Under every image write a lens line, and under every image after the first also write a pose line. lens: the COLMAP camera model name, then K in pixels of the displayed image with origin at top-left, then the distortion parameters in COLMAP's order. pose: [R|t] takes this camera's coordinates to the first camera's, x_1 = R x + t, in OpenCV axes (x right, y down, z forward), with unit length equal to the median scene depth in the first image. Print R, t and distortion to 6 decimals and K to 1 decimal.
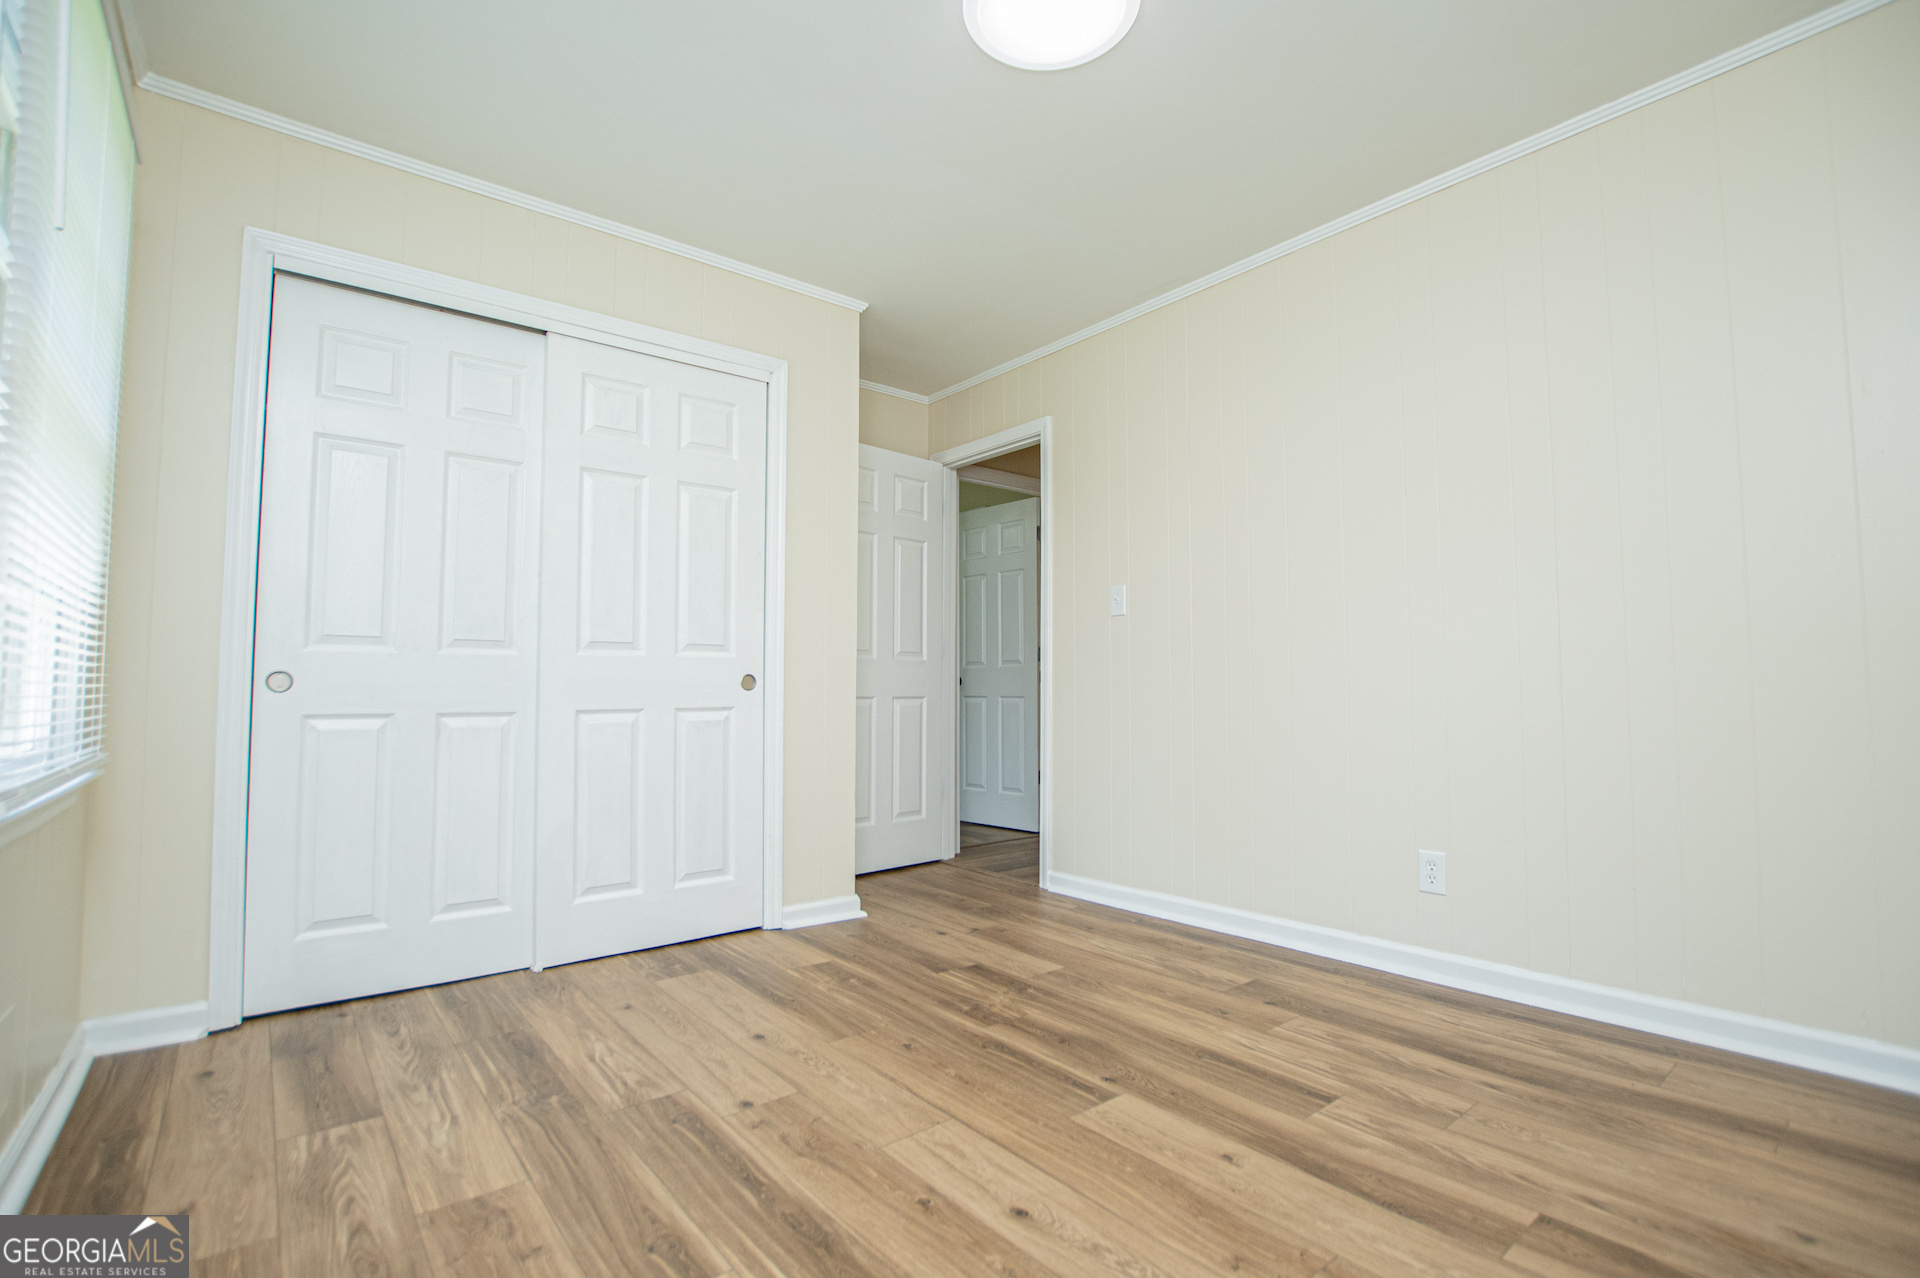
lens RADIAL K [[873.1, 0, 966.7], [0, 873.1, 642.7], [0, 0, 1]] dist [-0.028339, 0.001031]
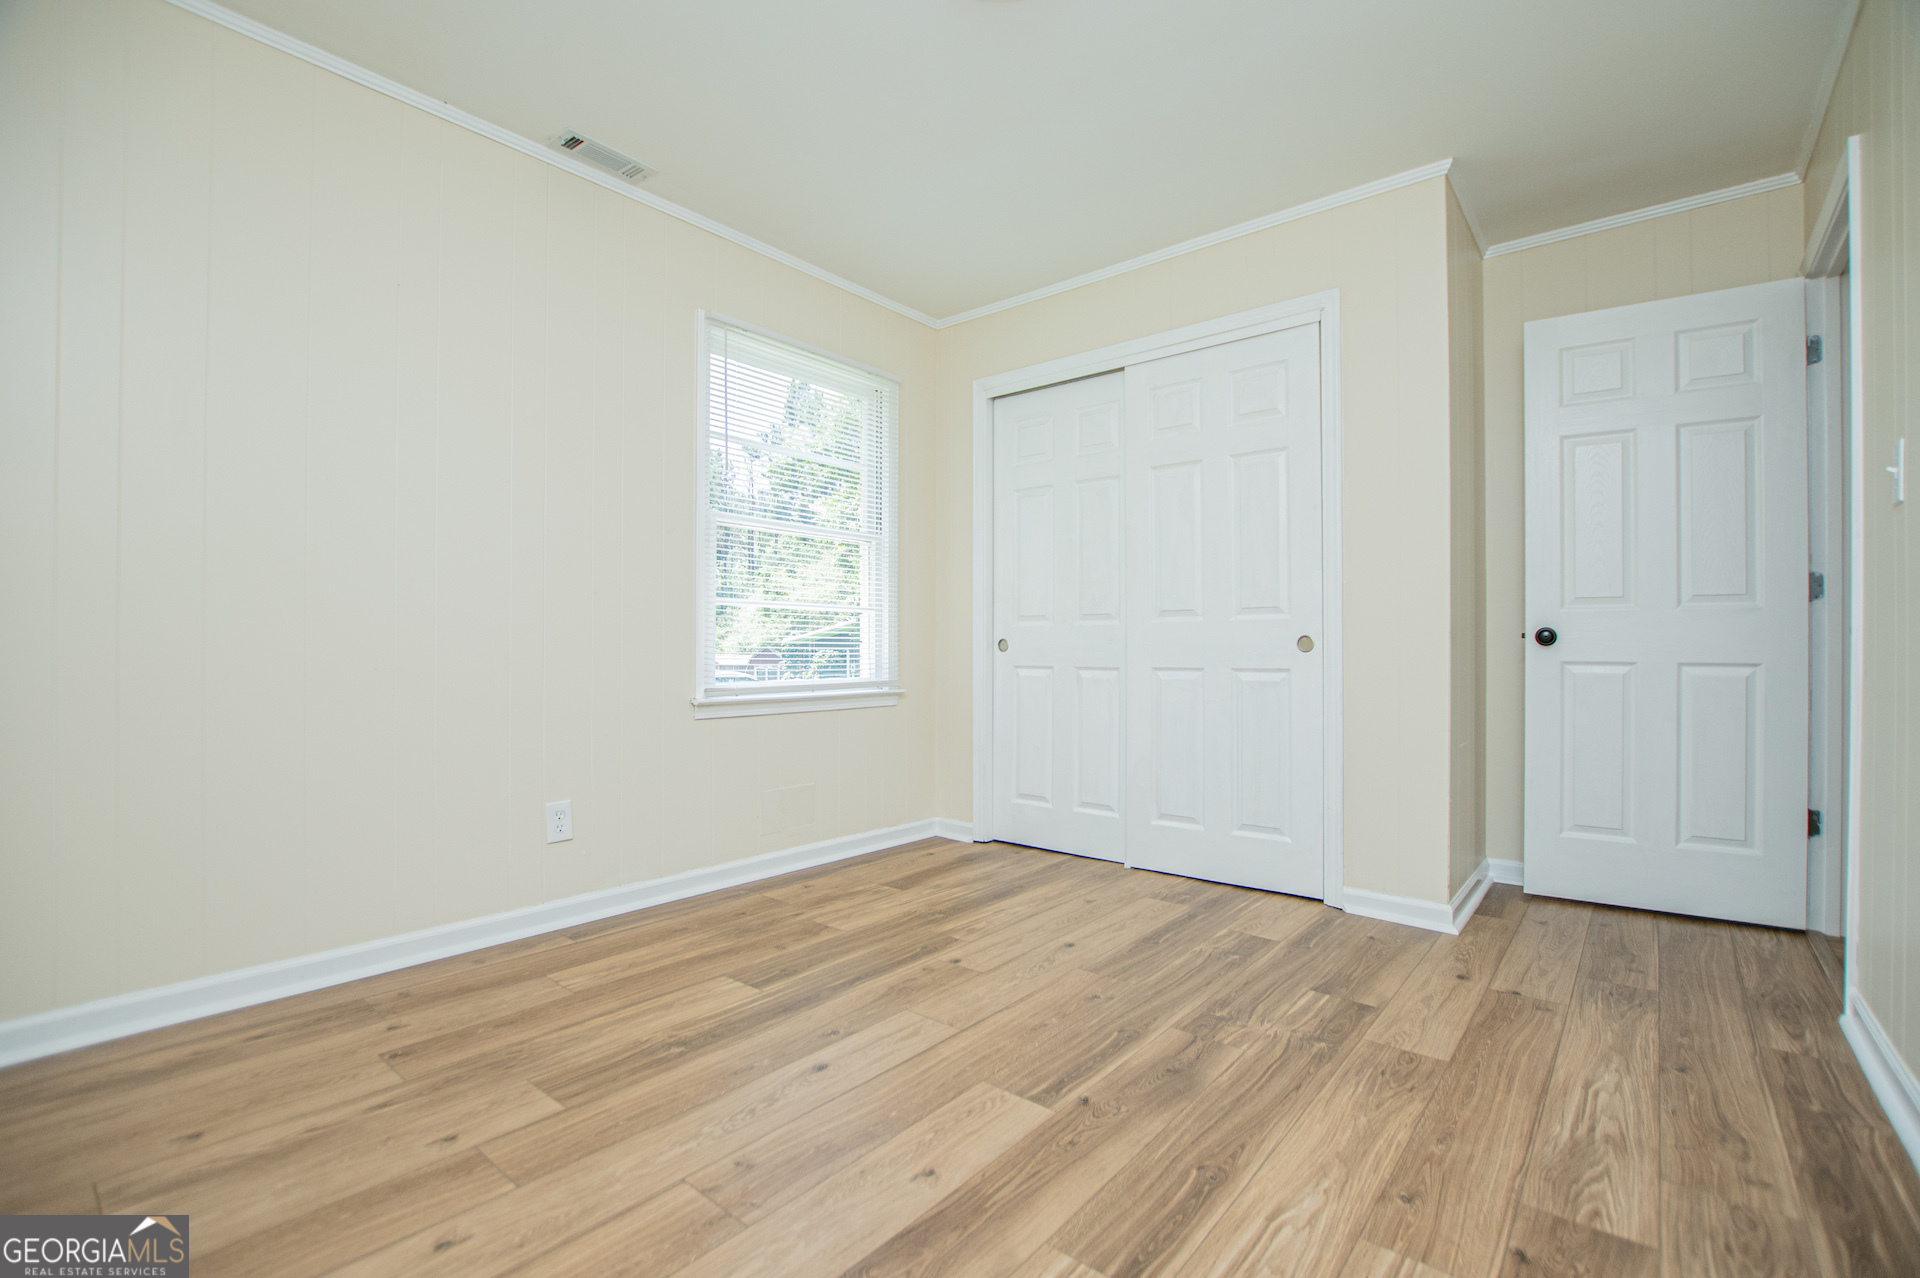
lens RADIAL K [[851.9, 0, 968.5], [0, 851.9, 642.2], [0, 0, 1]] dist [-0.026921, 0.000547]
pose [[0.188245, -0.005150, -0.982109, 0.891529], [0.051548, 0.998660, 0.004644, 0.030995], [0.980768, -0.051500, 0.188258, 0.683315]]
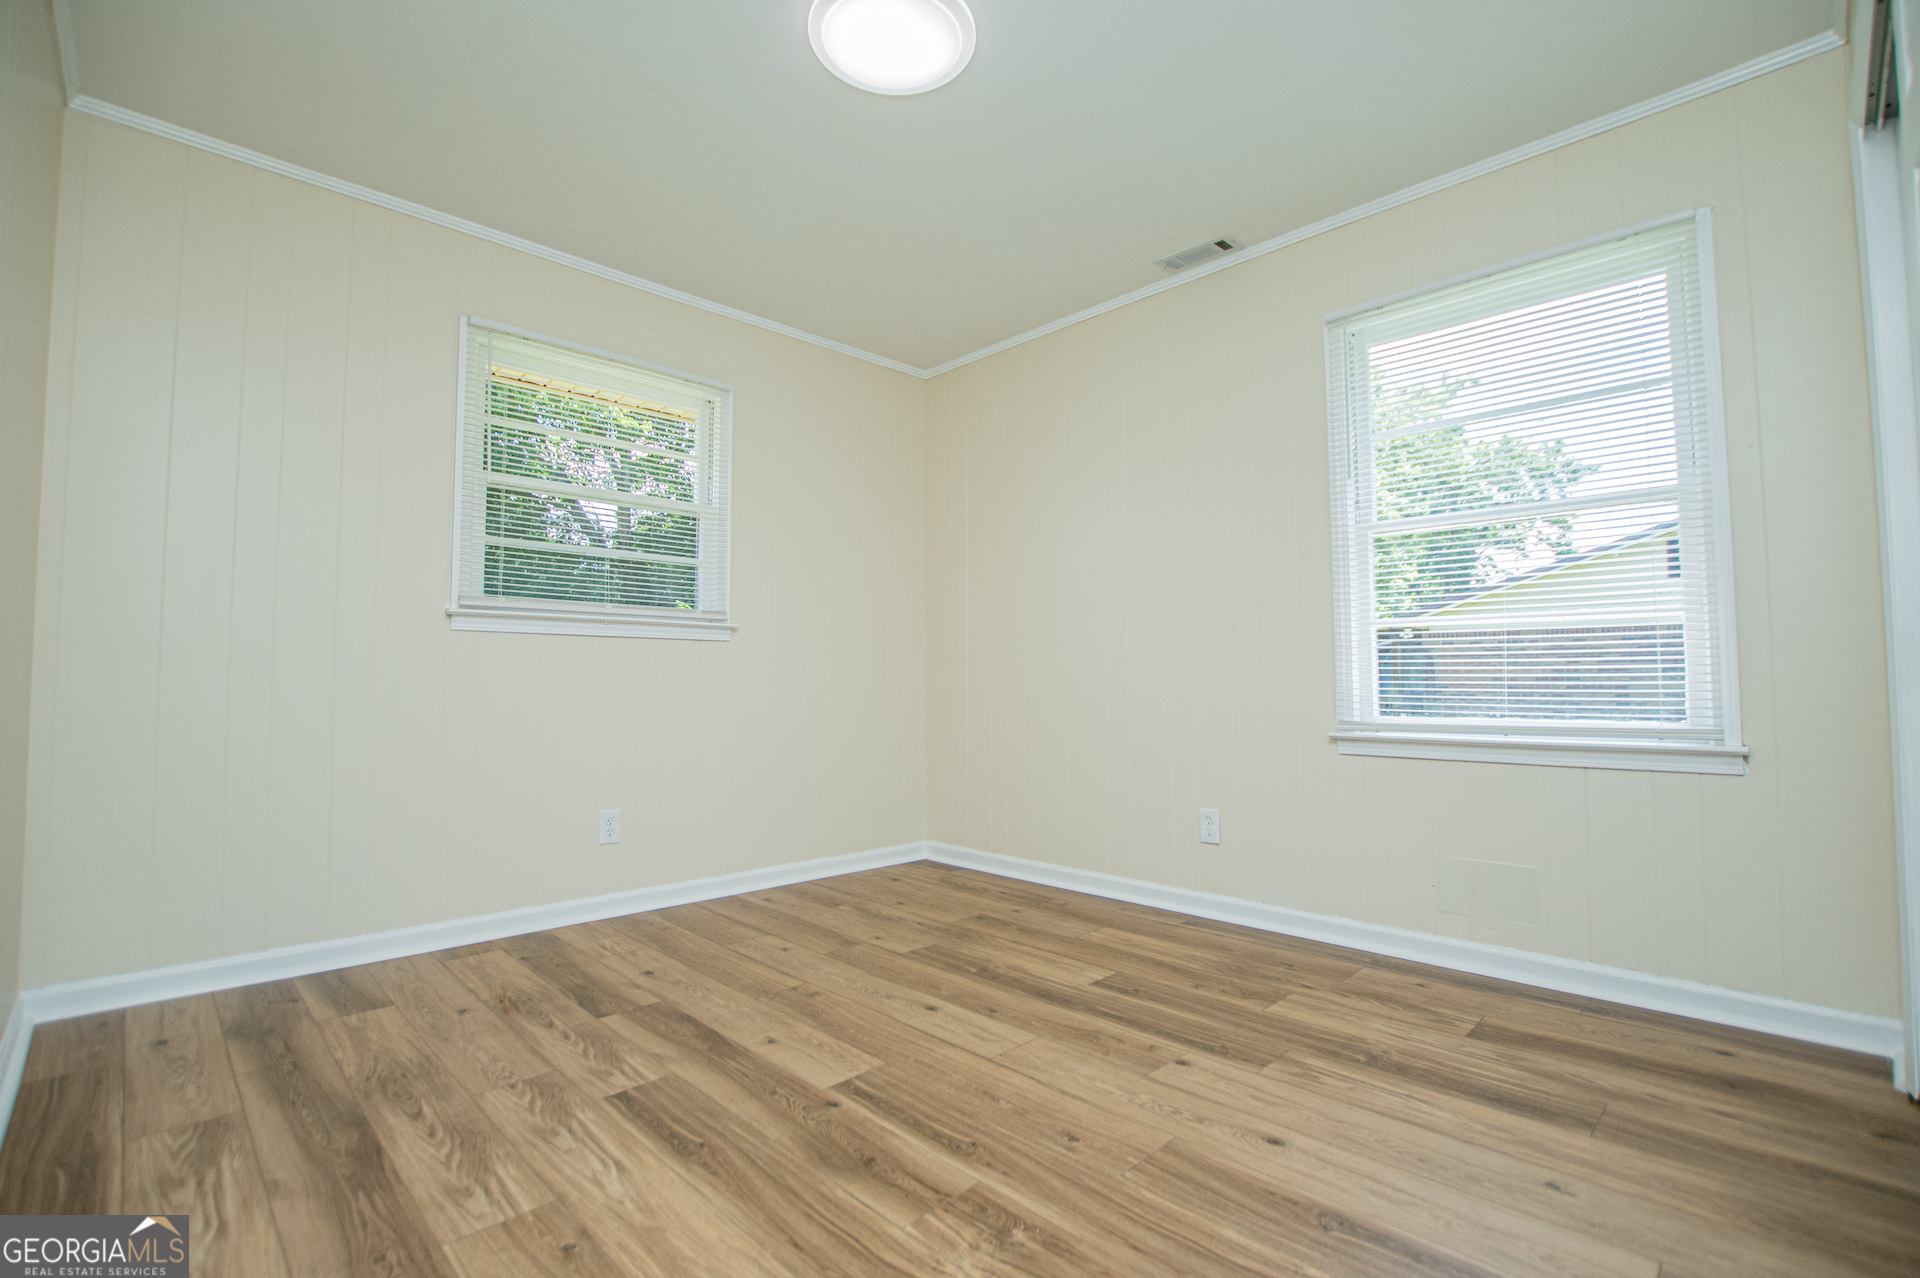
lens RADIAL K [[859.0, 0, 965.5], [0, 859.0, 642.0], [0, 0, 1]] dist [-0.026049, 0.000355]
pose [[-0.995957, 0.001353, -0.089817, 0.094708], [0.010320, 0.994989, -0.099452, 0.096795], [0.089232, -0.099977, -0.990980, 1.787639]]
